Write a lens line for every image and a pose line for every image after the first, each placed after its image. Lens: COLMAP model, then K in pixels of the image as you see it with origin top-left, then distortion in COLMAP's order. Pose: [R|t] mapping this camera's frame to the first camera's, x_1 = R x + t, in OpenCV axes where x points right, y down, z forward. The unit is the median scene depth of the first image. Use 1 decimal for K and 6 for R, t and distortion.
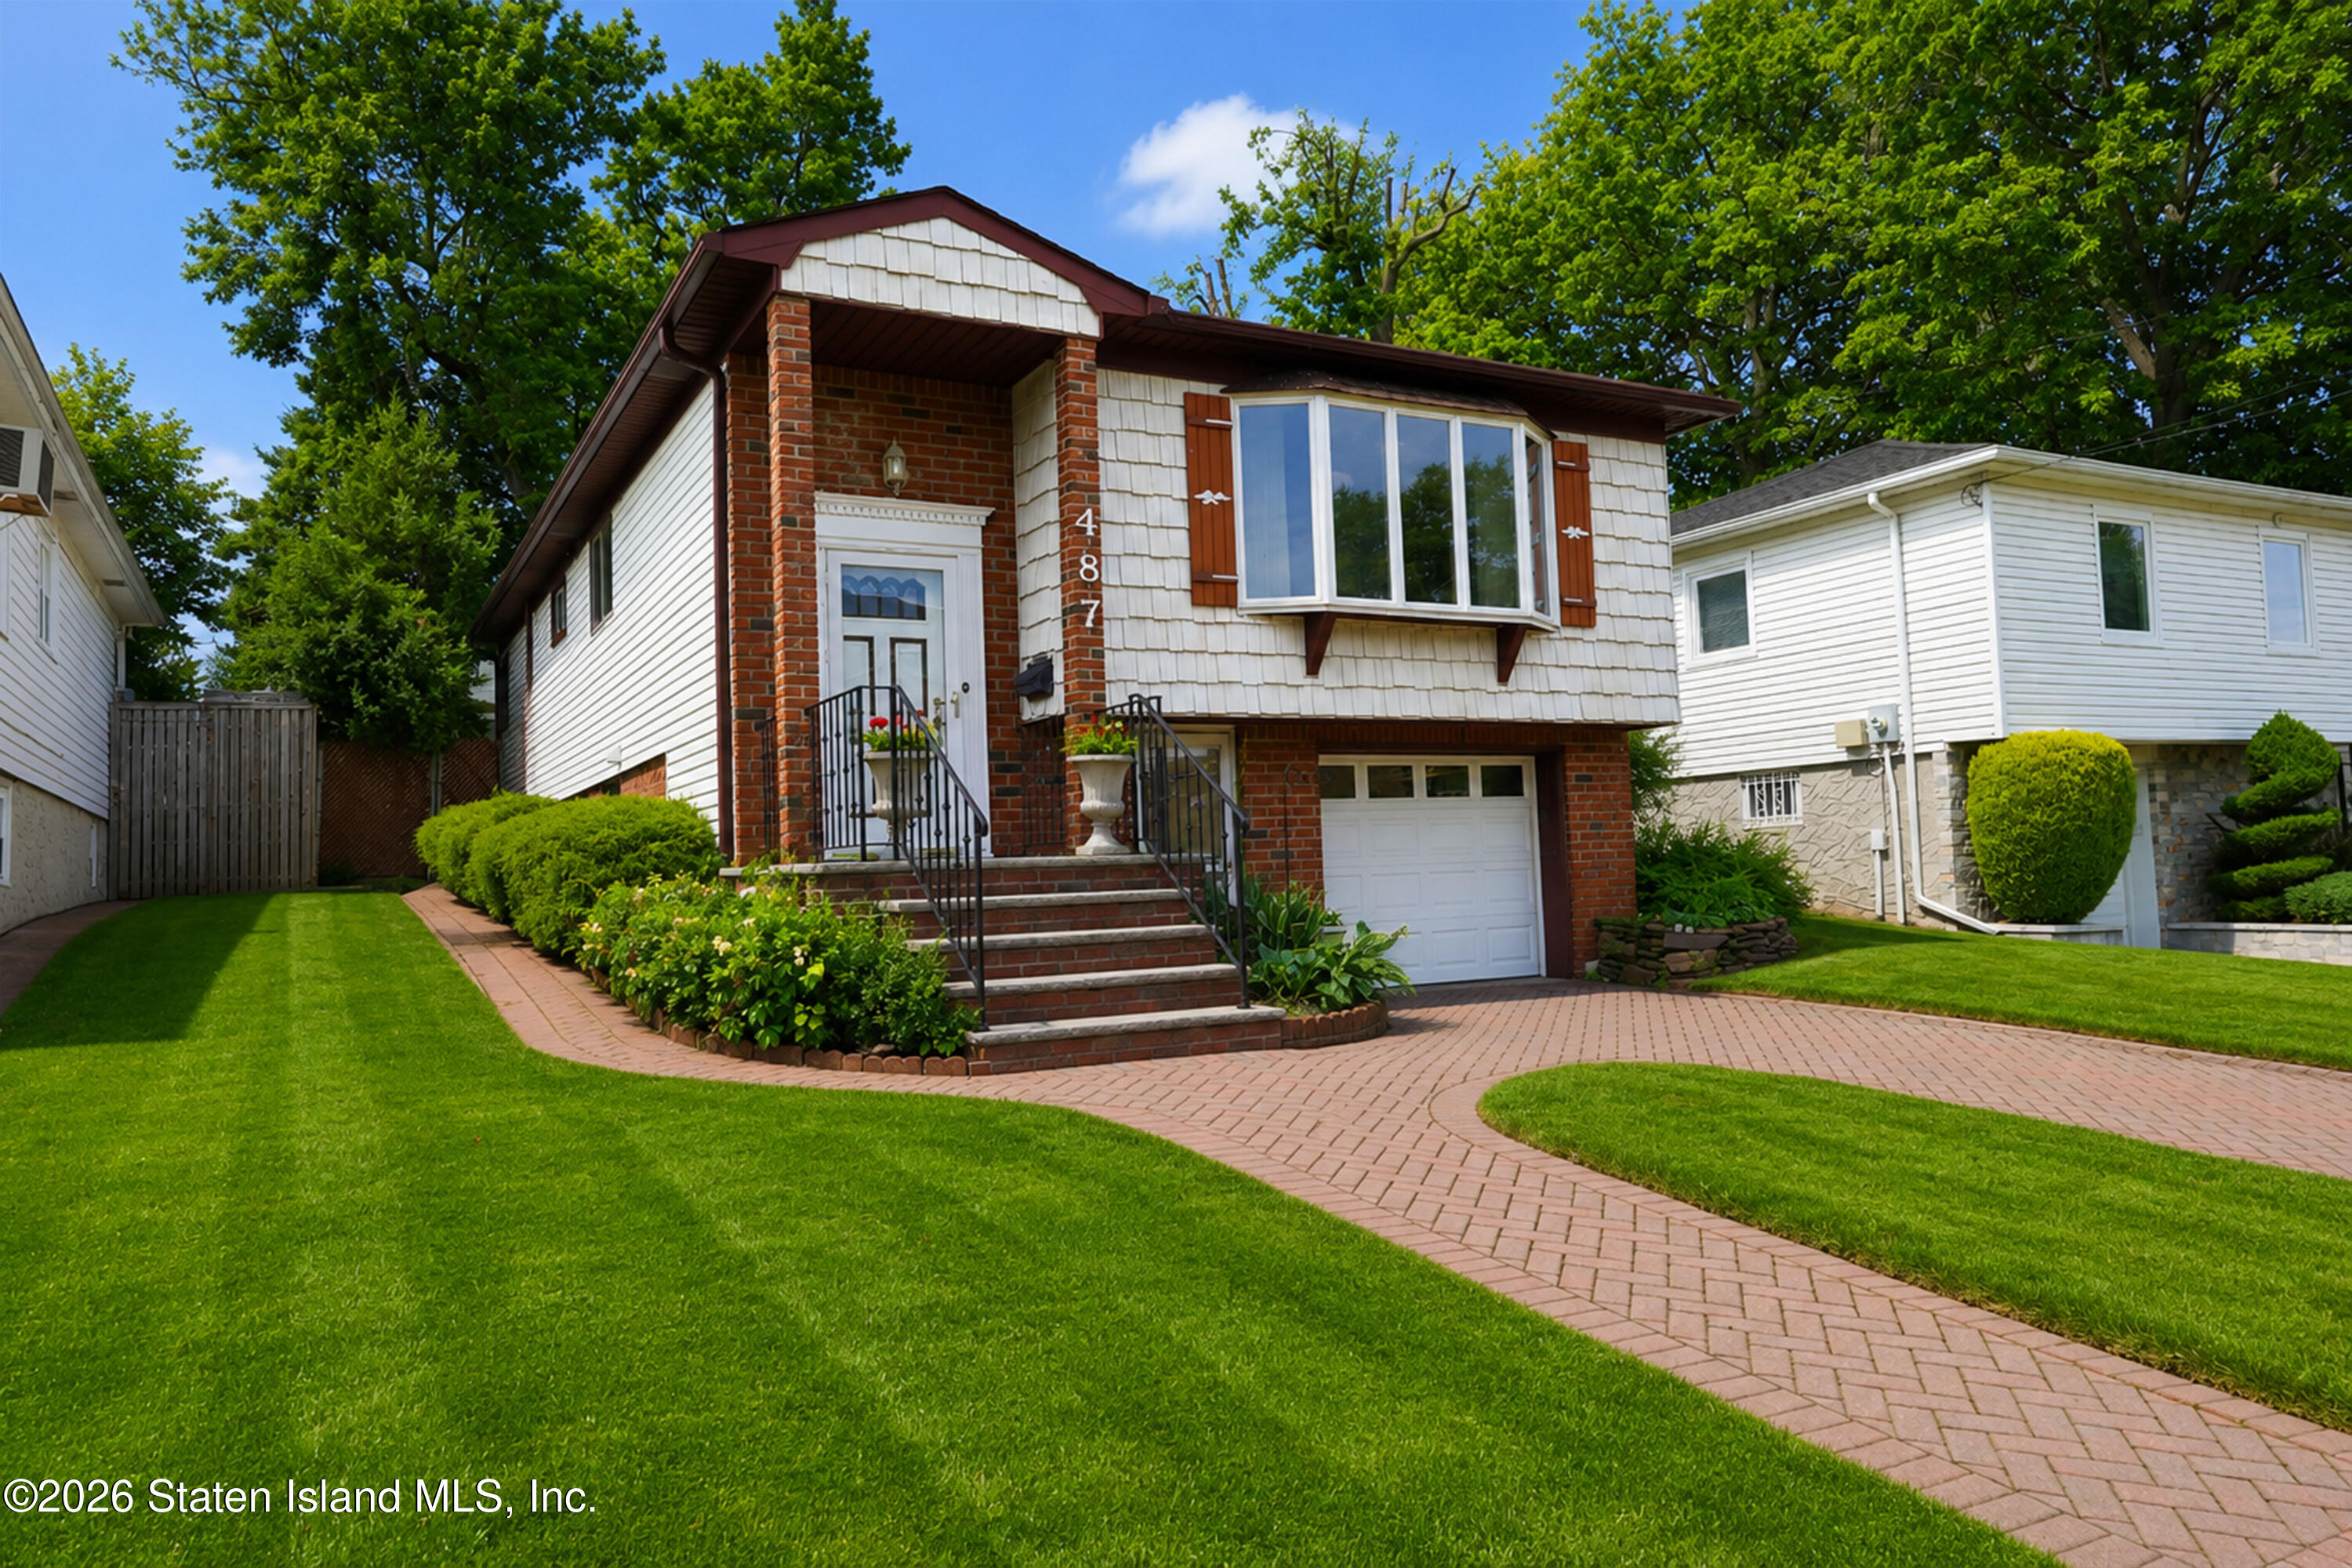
lens RADIAL K [[1615.9, 0, 1176.0], [0, 1615.9, 784.0], [0, 0, 1]] dist [-0.003048, -0.000136]
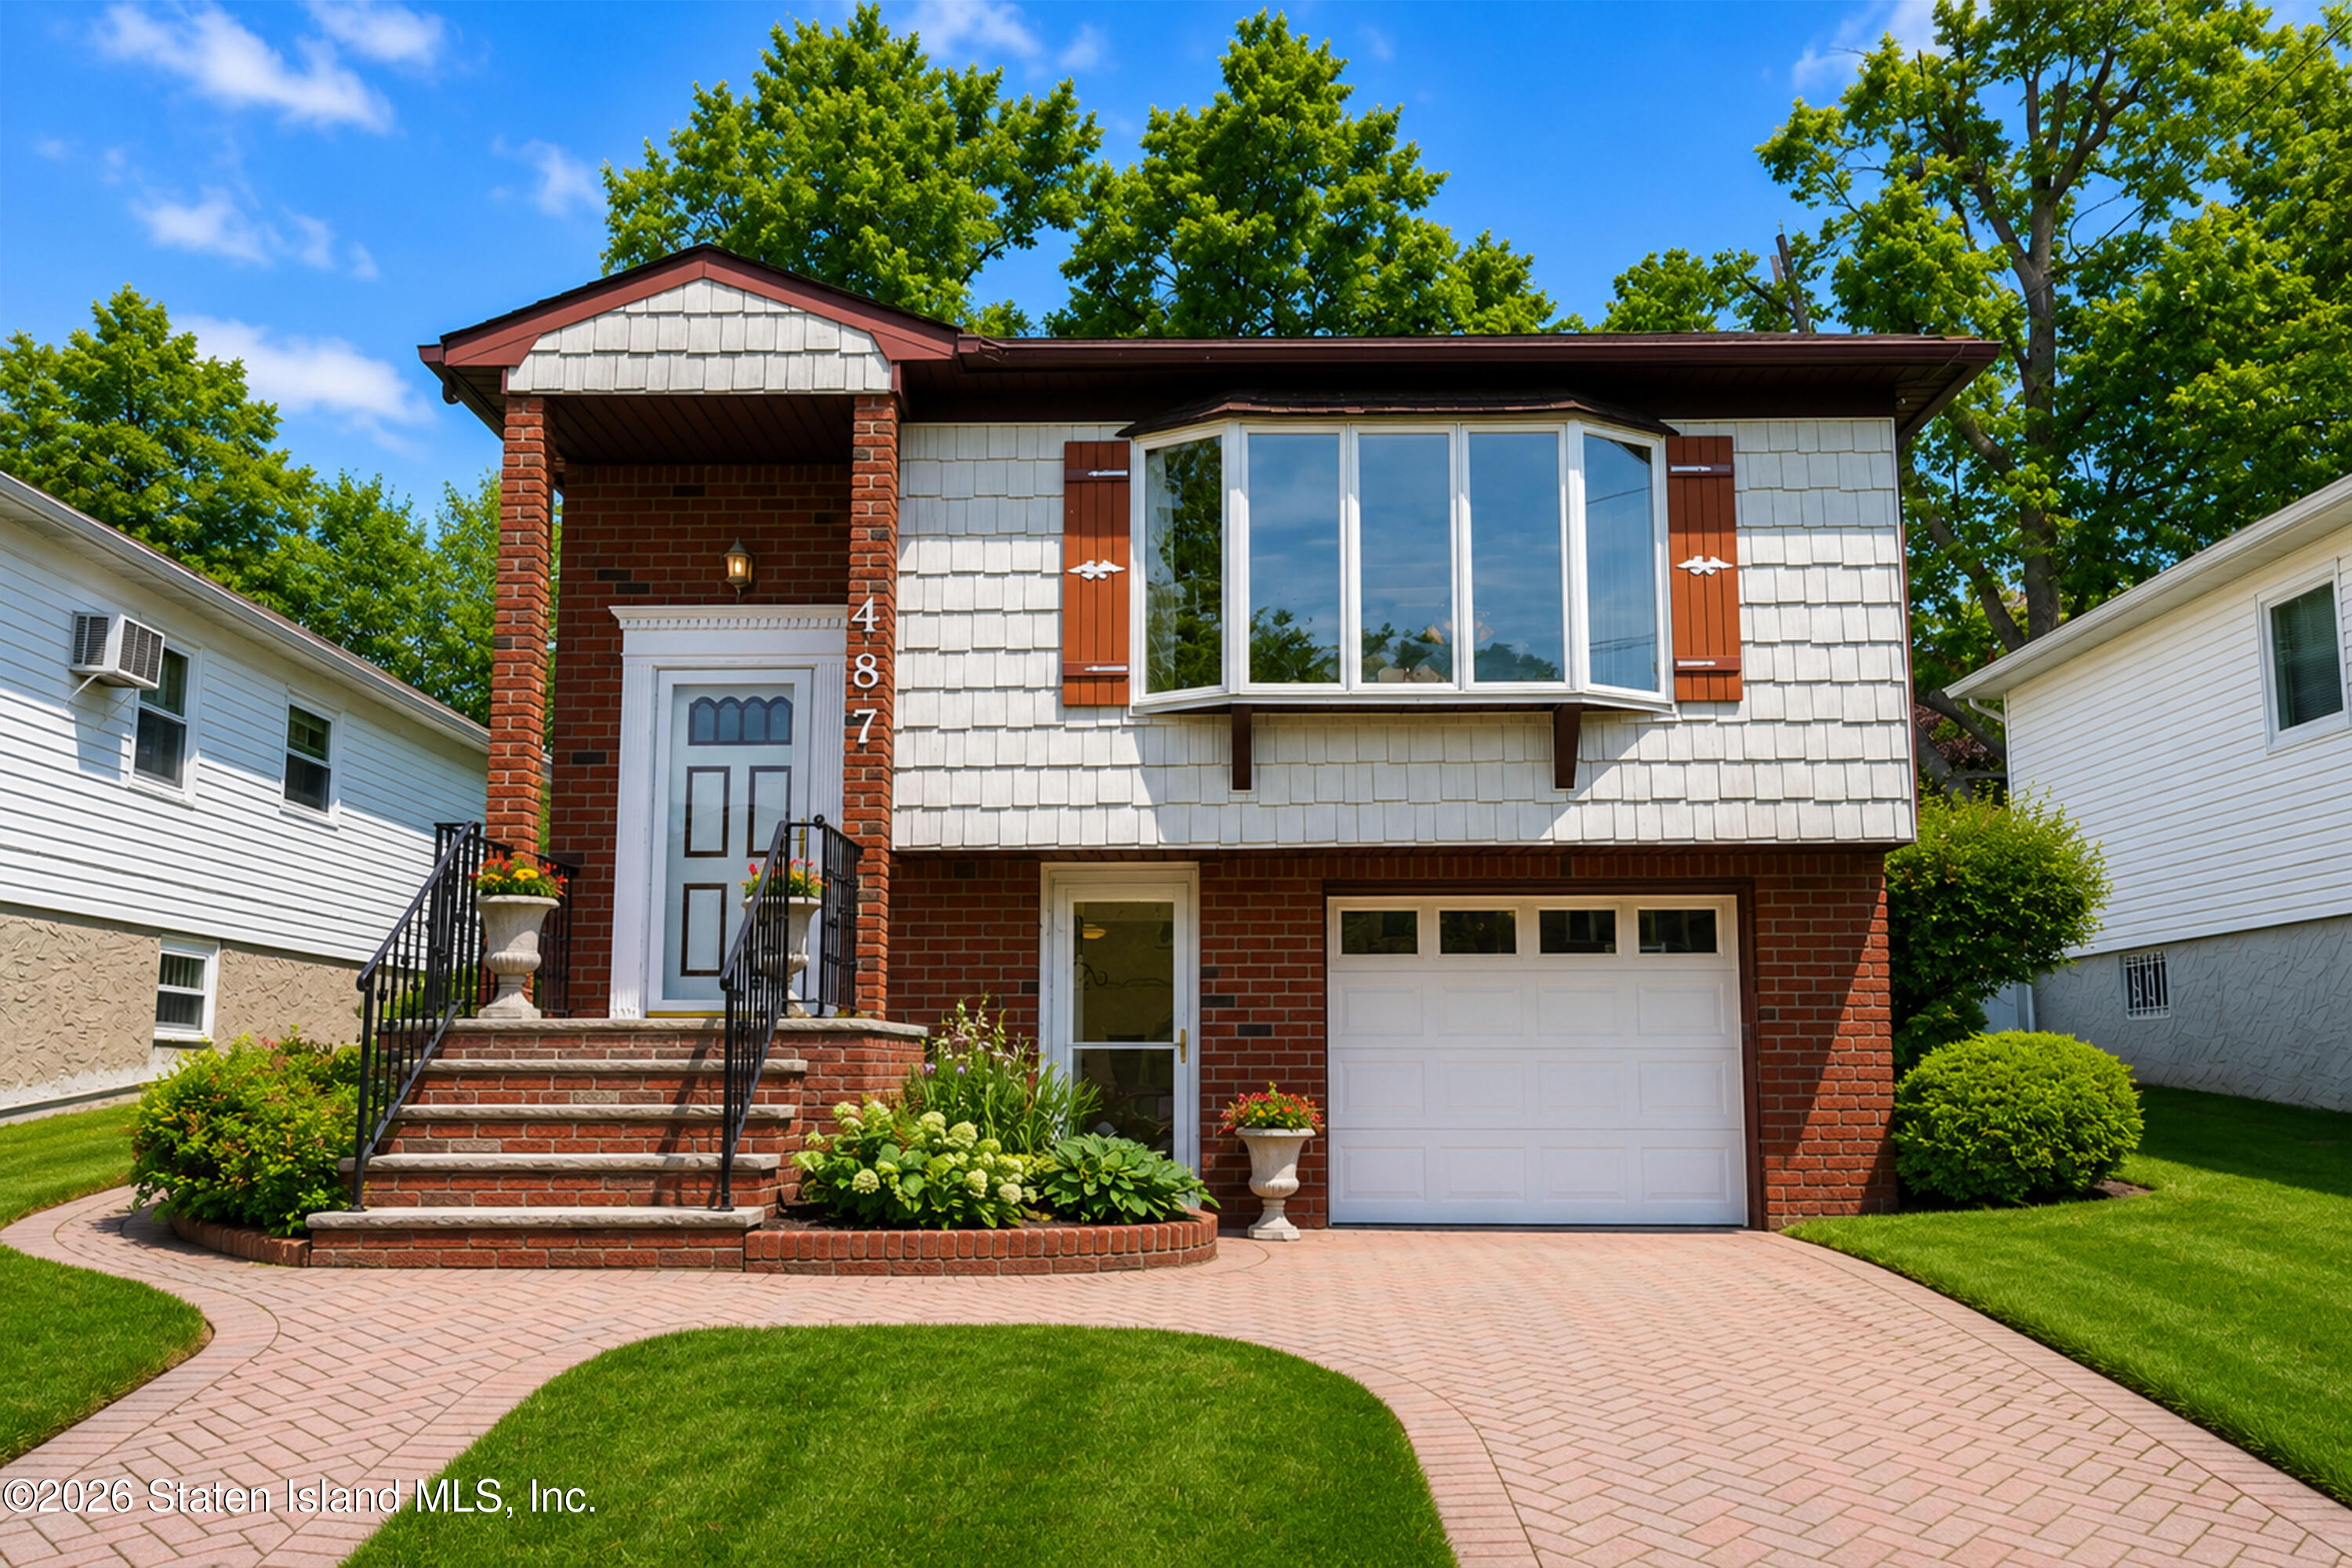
lens RADIAL K [[2014.7, 0, 1170.4], [0, 2014.7, 818.5], [0, 0, 1]] dist [0.050742, 0.000415]
pose [[0.869892, -0.034161, -0.492058, 0.524282], [0.000342, 0.997640, -0.068657, 0.010780], [0.493242, 0.059556, 0.867851, 0.171093]]
